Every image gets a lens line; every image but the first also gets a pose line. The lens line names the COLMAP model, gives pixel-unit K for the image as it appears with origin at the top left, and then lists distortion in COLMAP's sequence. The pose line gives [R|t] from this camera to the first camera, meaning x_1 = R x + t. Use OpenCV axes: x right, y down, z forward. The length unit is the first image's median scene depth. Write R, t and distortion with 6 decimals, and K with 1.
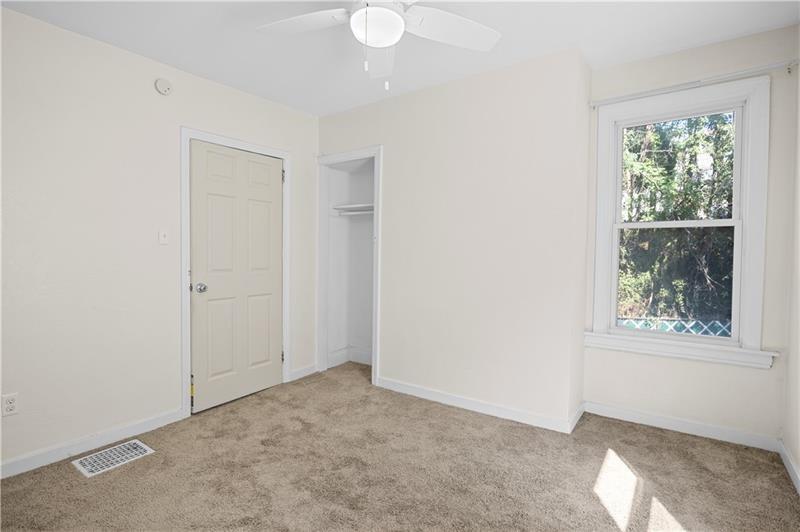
lens RADIAL K [[398.1, 0, 400.4], [0, 398.1, 257.4], [0, 0, 1]] dist [-0.014515, -0.000049]
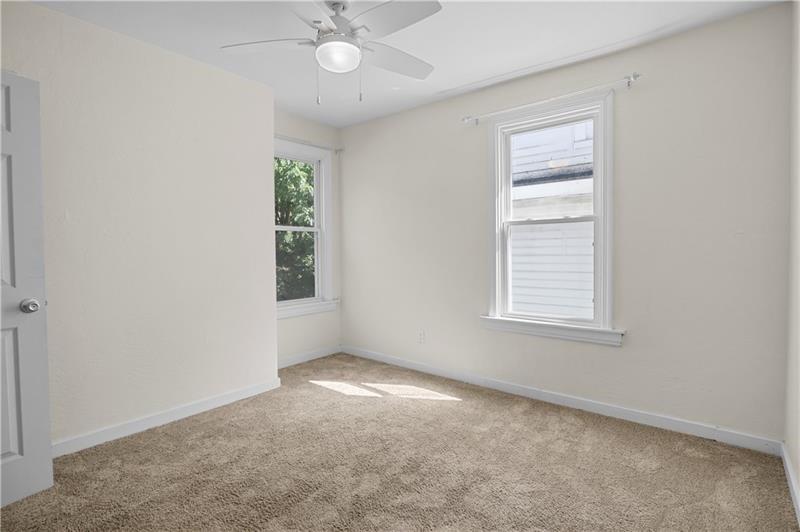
lens RADIAL K [[398.1, 0, 400.4], [0, 398.1, 257.4], [0, 0, 1]] dist [-0.014515, -0.000049]
pose [[0.068284, -0.024690, 0.997360, -0.882409], [0.029954, 0.999294, 0.022687, 0.005054], [-0.997216, 0.028326, 0.068975, 0.536747]]
